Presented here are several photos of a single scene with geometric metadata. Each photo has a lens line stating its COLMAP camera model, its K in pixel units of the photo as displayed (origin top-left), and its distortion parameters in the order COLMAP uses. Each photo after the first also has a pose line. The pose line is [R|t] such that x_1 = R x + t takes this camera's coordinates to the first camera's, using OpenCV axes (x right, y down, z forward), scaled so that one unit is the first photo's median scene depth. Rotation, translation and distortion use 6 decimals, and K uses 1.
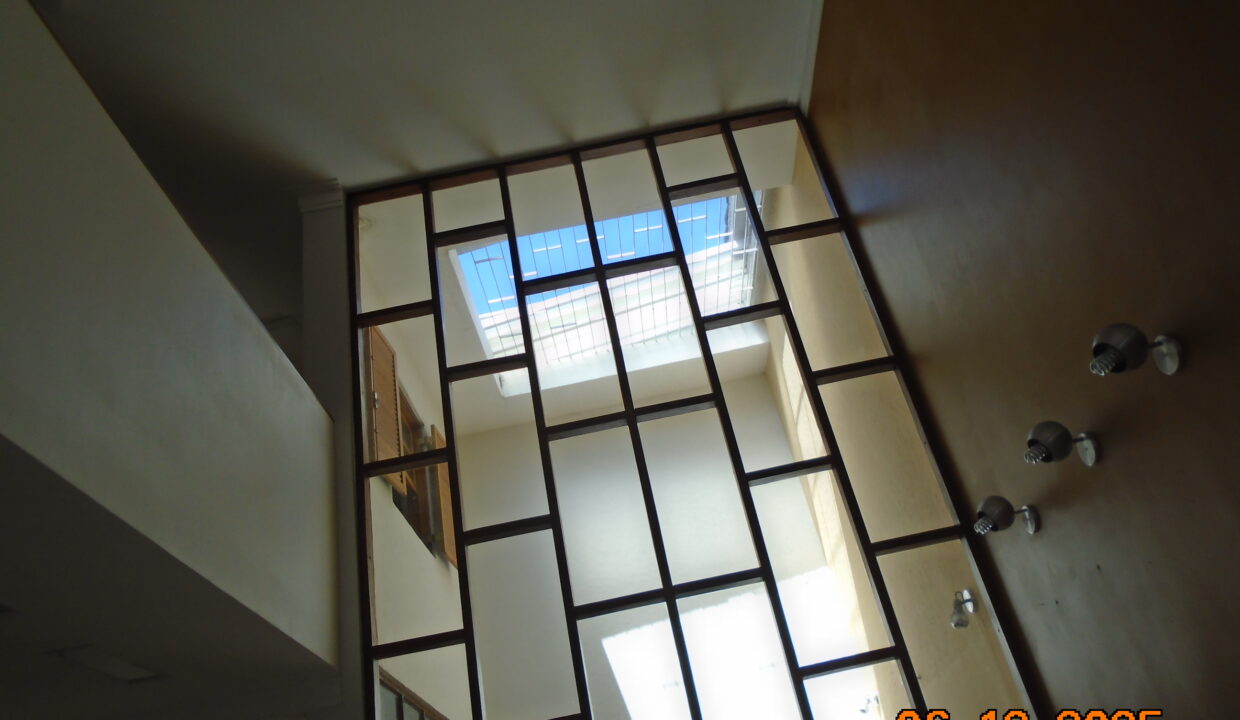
lens RADIAL K [[935.4, 0, 620.0], [0, 935.4, 360.0], [0, 0, 1]] dist [0.000148, 0.000118]
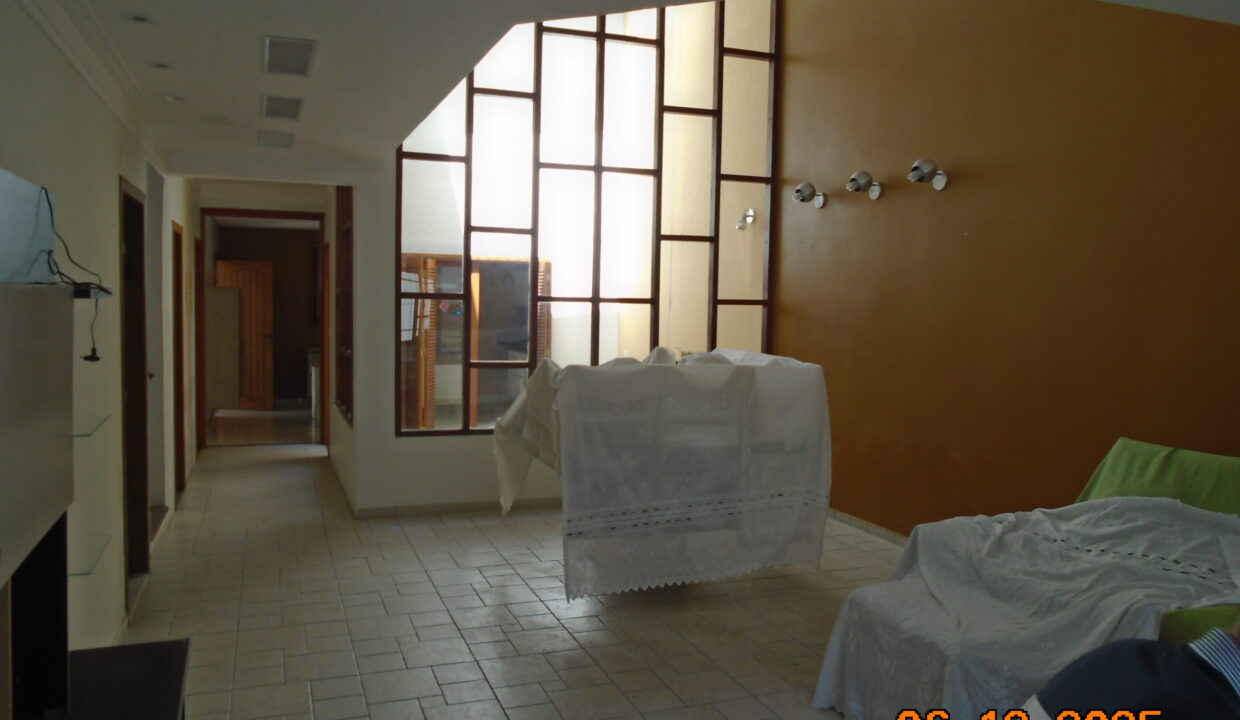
lens RADIAL K [[935.4, 0, 620.0], [0, 935.4, 360.0], [0, 0, 1]] dist [0.000148, 0.000118]
pose [[0.896394, 0.177819, 0.406028, -0.484375], [-0.367022, 0.811371, 0.454941, -0.213807], [-0.248542, -0.556828, 0.792572, -0.411630]]
